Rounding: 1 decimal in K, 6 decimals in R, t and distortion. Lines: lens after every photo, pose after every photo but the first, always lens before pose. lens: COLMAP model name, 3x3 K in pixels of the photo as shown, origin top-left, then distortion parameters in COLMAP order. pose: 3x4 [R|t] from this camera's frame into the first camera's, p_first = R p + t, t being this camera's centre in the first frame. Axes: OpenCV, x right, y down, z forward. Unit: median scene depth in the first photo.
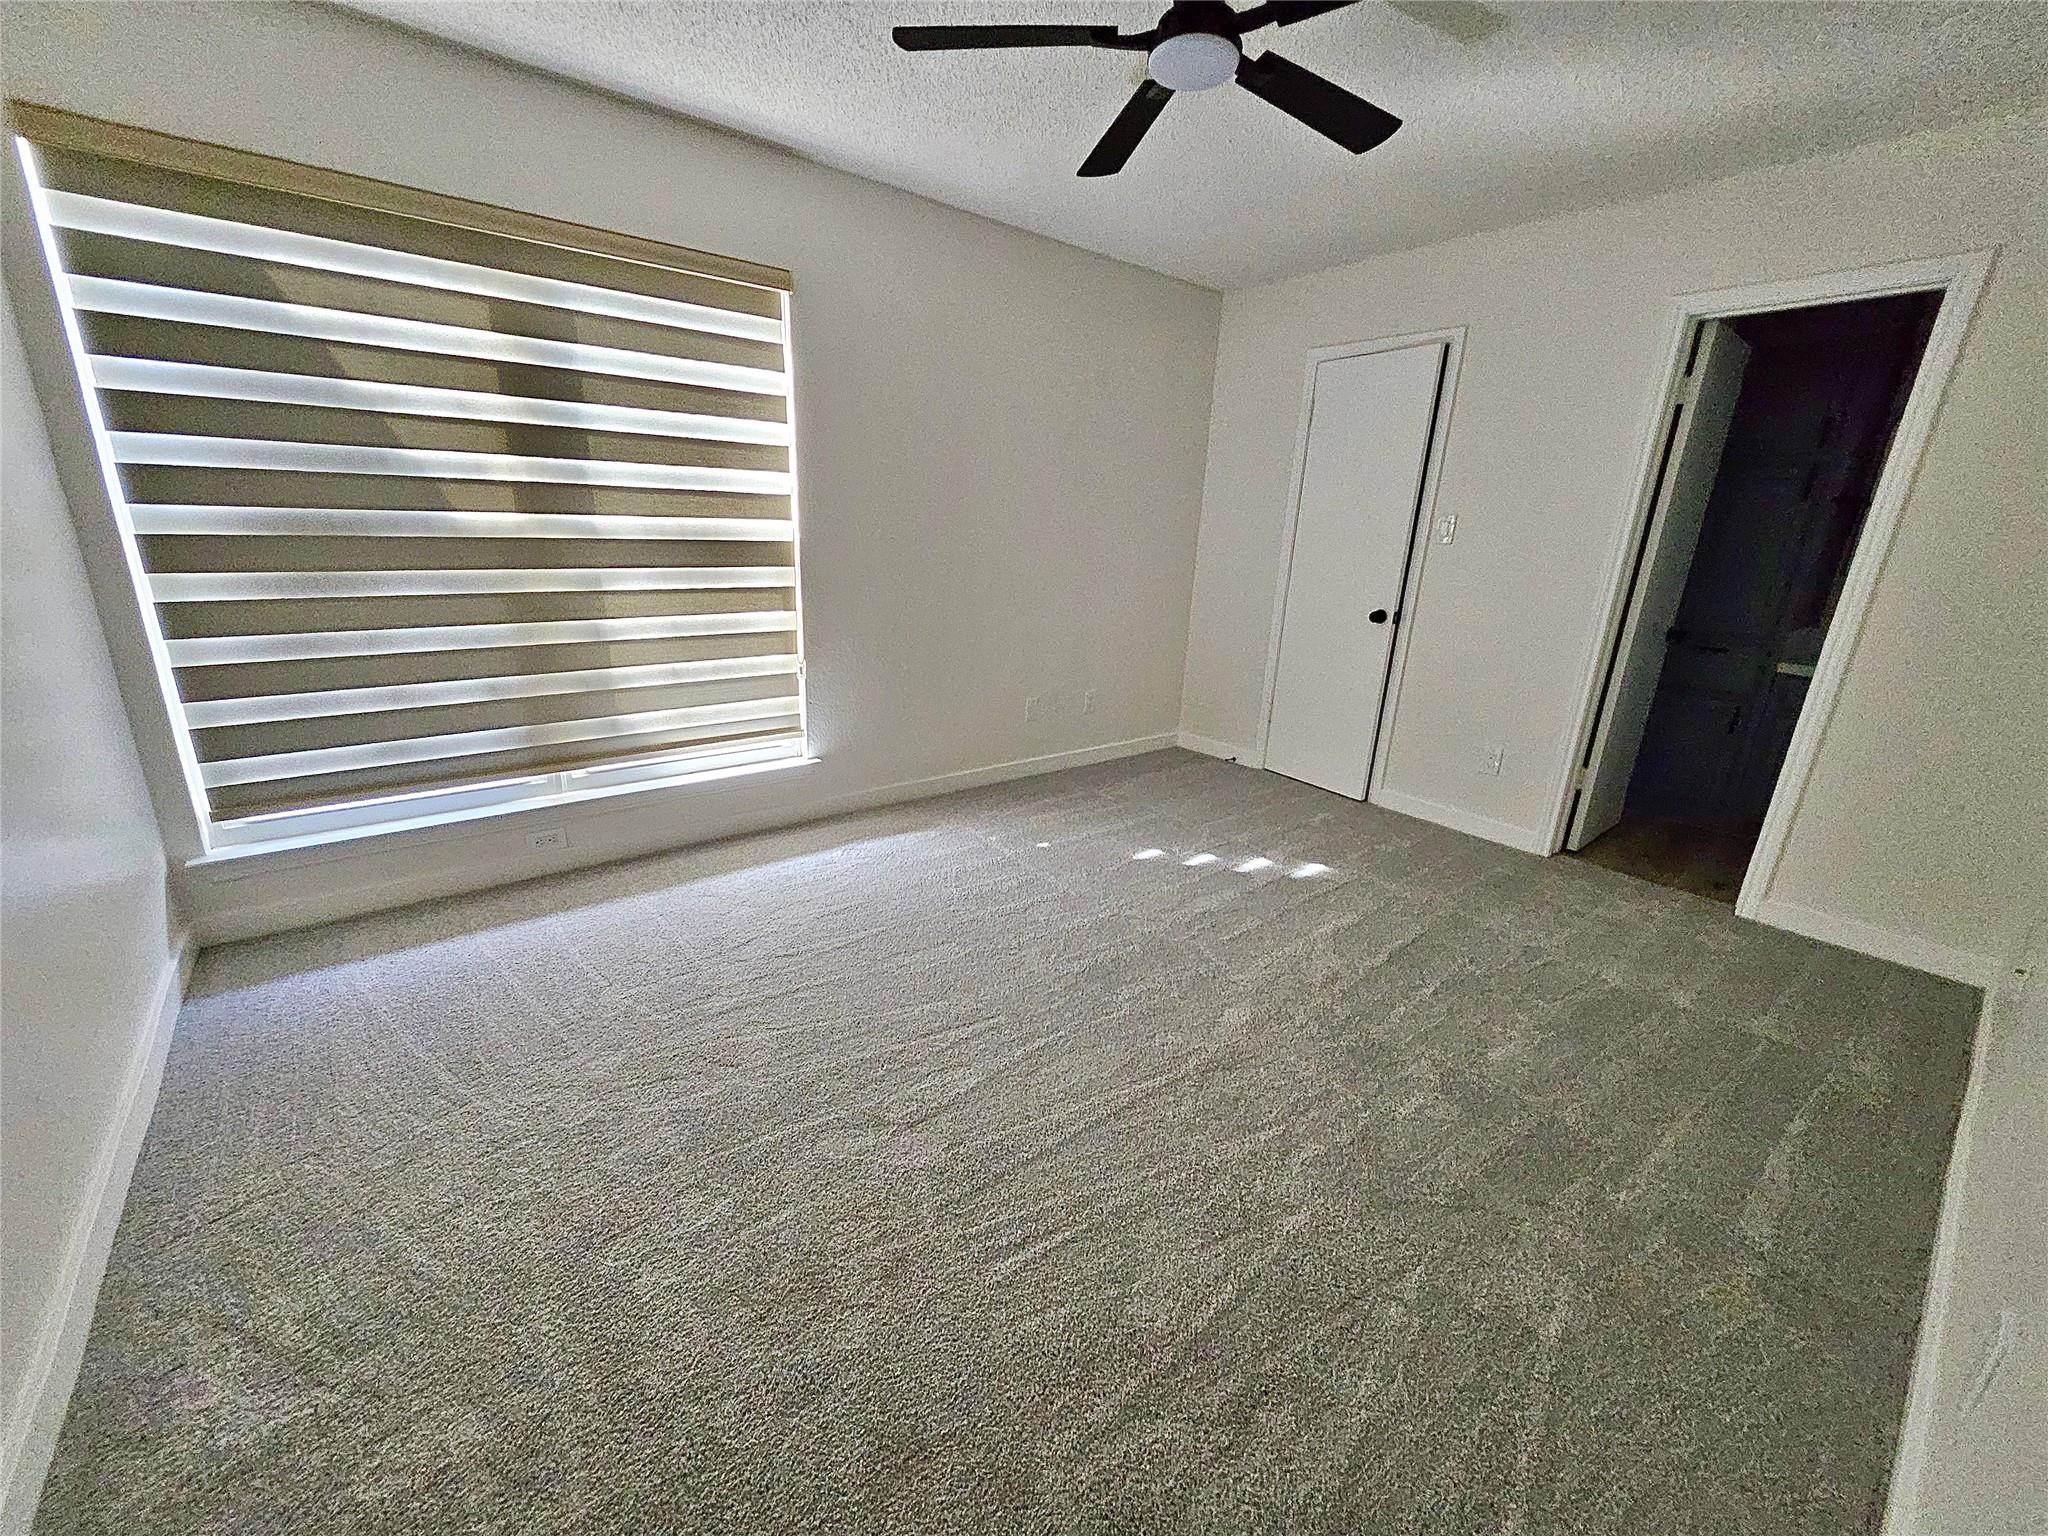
lens RADIAL K [[808.1, 0, 1023.7], [0, 808.1, 769.6], [0, 0, 1]] dist [0.004211, -0.003129]
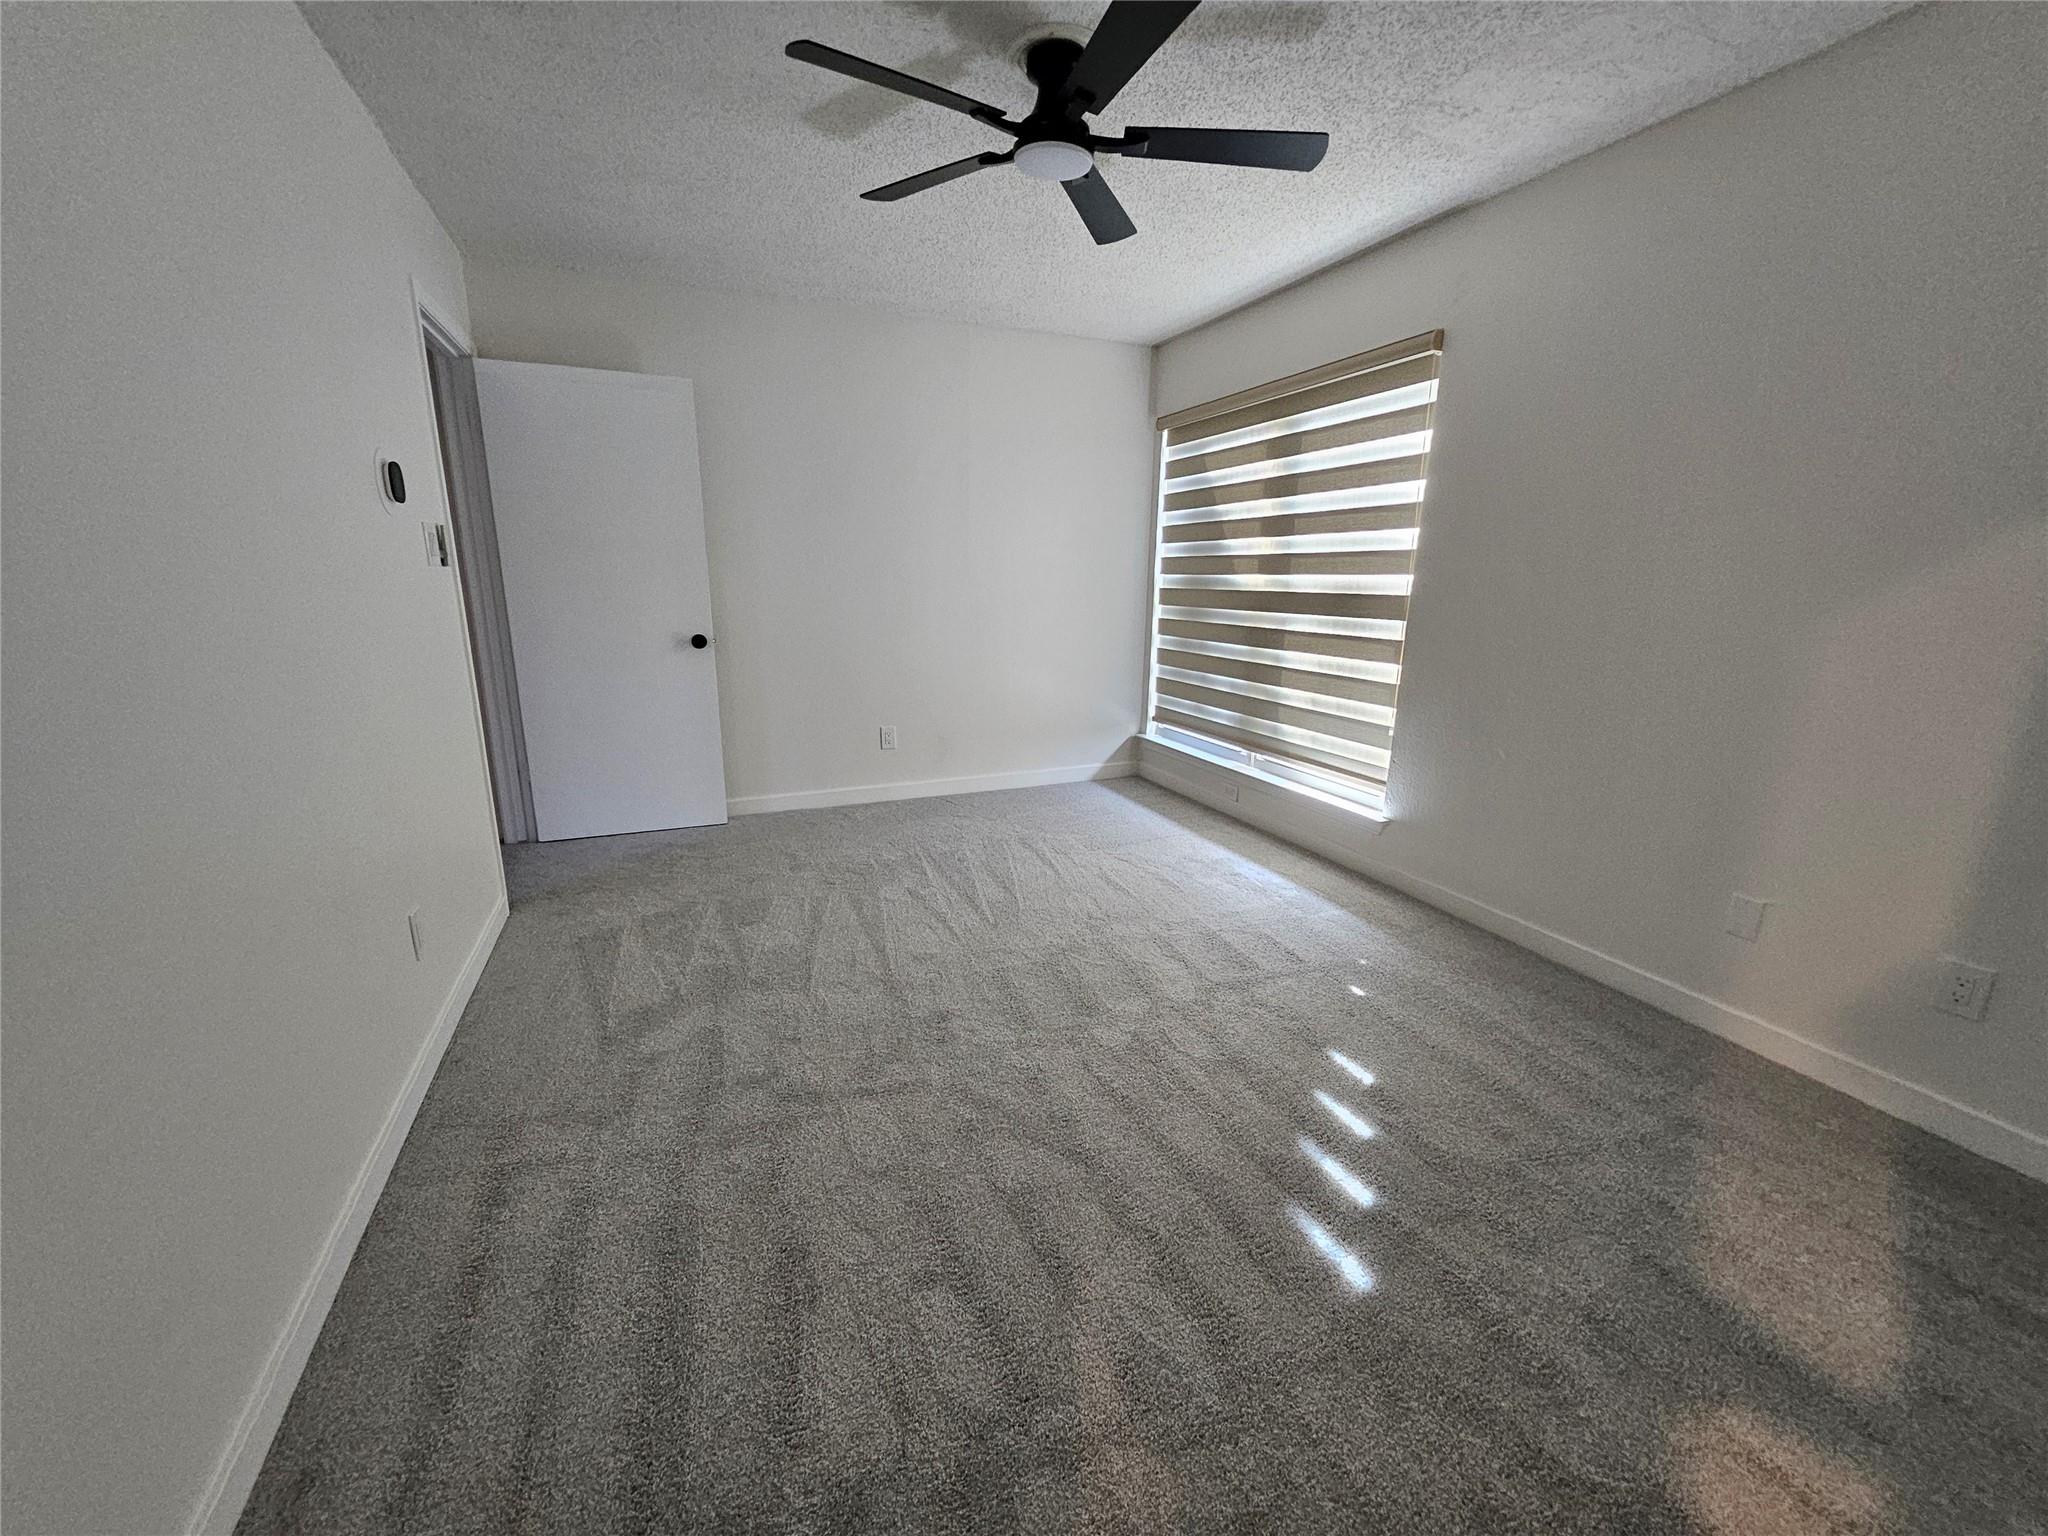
lens RADIAL K [[808.1, 0, 1026.3], [0, 808.1, 770.0], [0, 0, 1]] dist [0.004211, -0.003129]
pose [[-0.271484, 0.192418, -0.943012, 0.894233], [-0.299435, 0.914297, 0.272763, -0.237975], [0.914677, 0.356422, -0.190601, 0.916130]]
